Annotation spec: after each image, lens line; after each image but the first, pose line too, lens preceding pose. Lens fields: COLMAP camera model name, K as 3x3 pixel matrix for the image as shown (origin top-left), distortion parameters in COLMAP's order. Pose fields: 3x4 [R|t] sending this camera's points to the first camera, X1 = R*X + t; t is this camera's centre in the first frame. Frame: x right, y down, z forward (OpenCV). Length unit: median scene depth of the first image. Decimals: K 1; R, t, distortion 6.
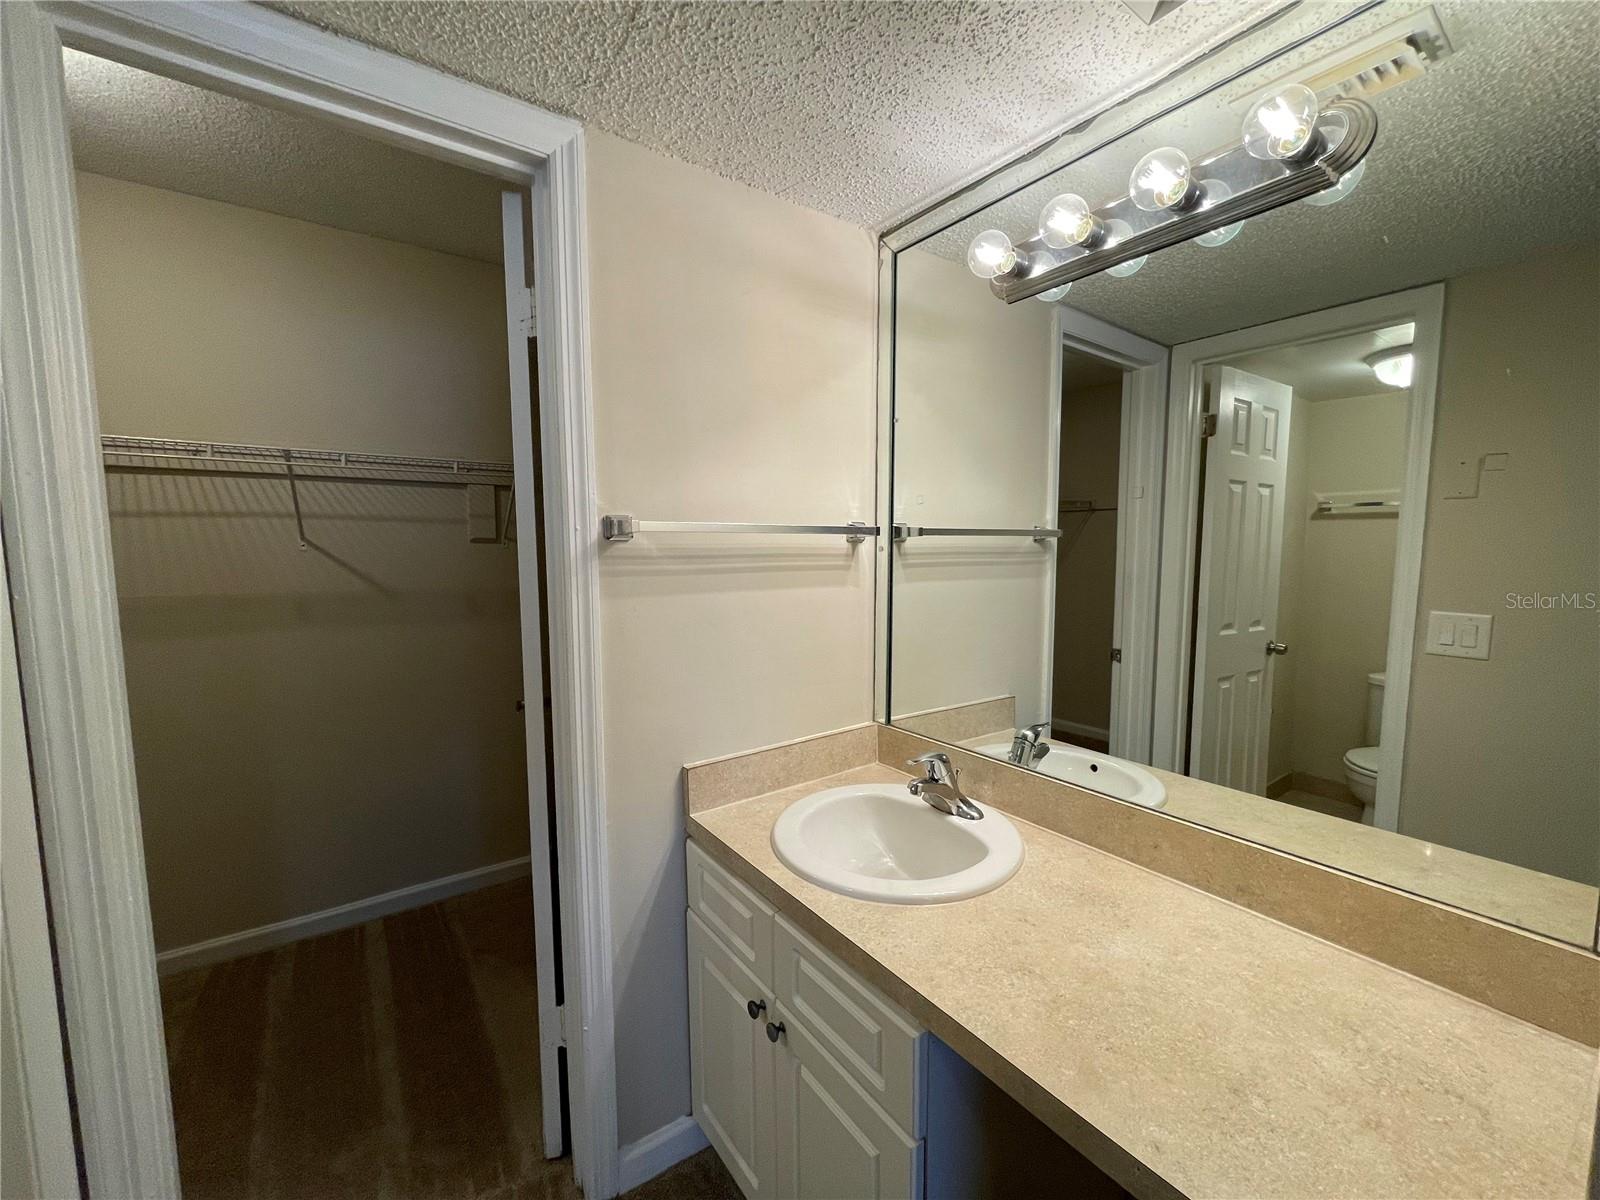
lens RADIAL K [[645.7, 0, 792.8], [0, 645.7, 601.0], [0, 0, 1]] dist [-0.000724, -0.000108]
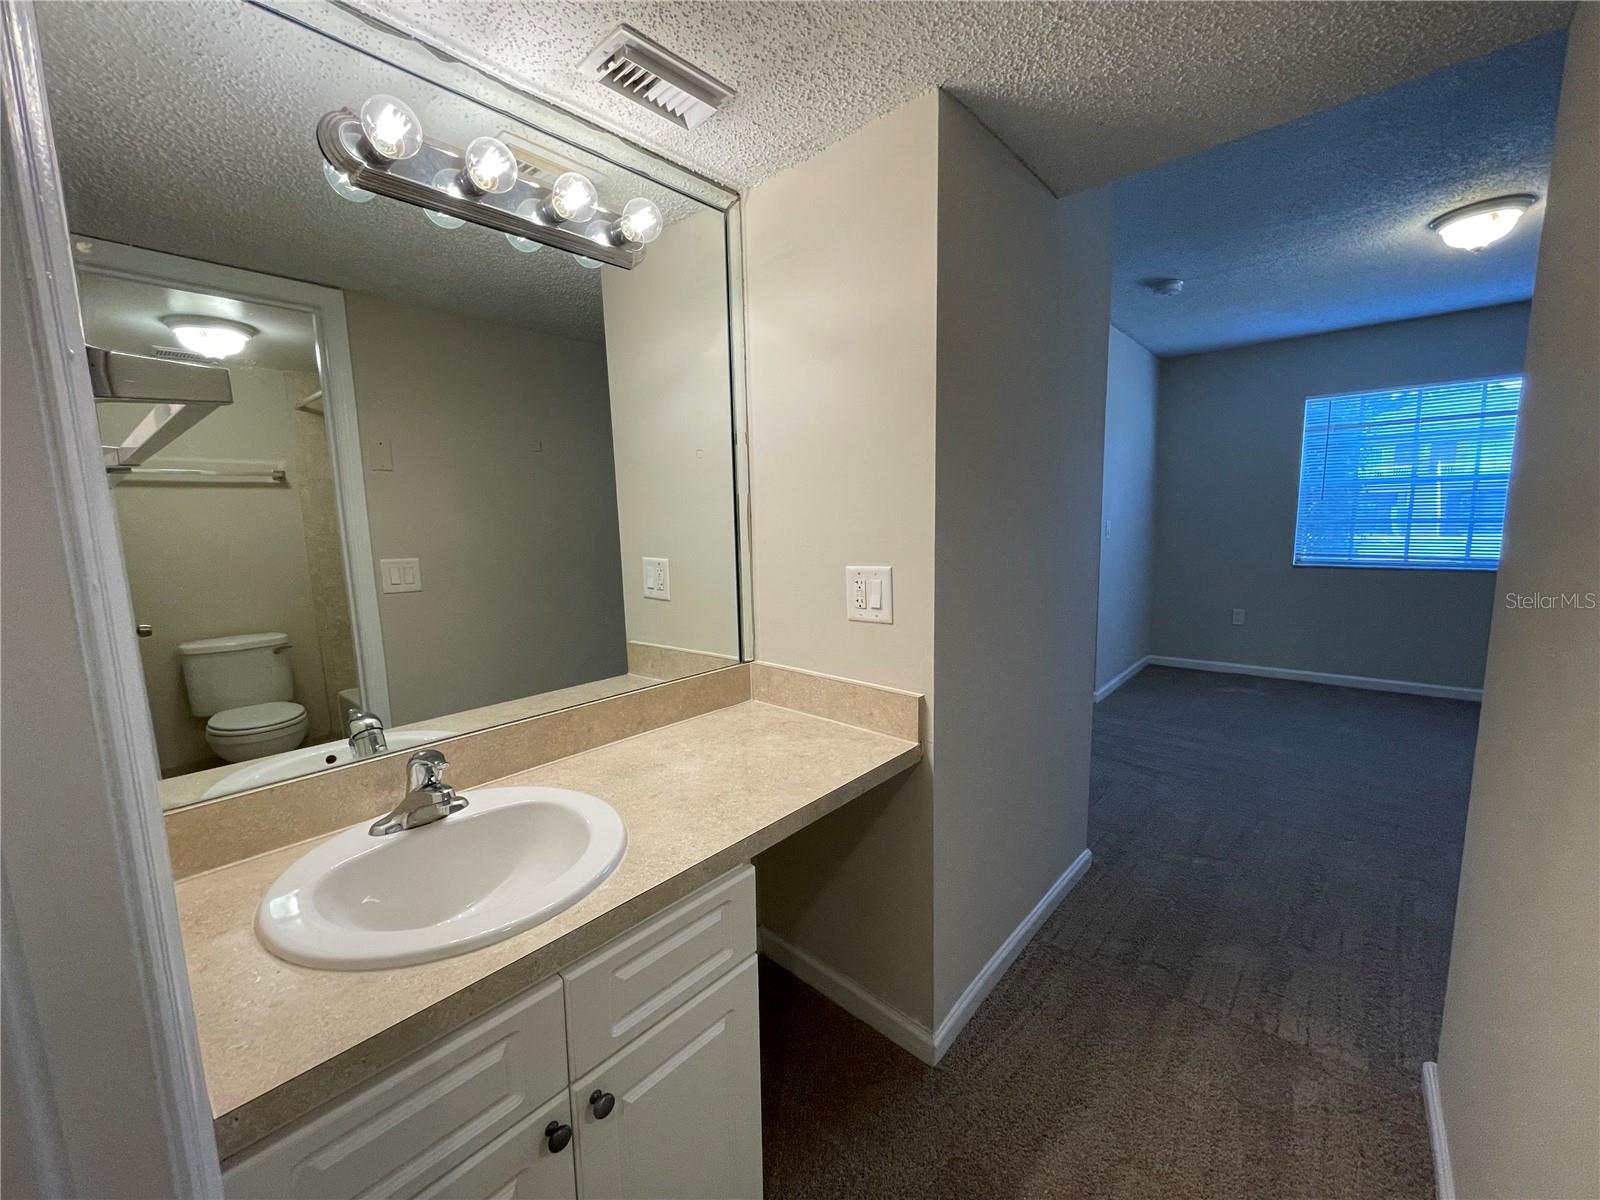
lens RADIAL K [[645.7, 0, 809.5], [0, 645.7, 599.4], [0, 0, 1]] dist [-0.000724, -0.000108]
pose [[-0.233656, -0.126335, 0.964077, -0.723456], [0.107943, 0.982024, 0.154848, -0.024038], [-0.966309, 0.140247, -0.215819, 0.798482]]
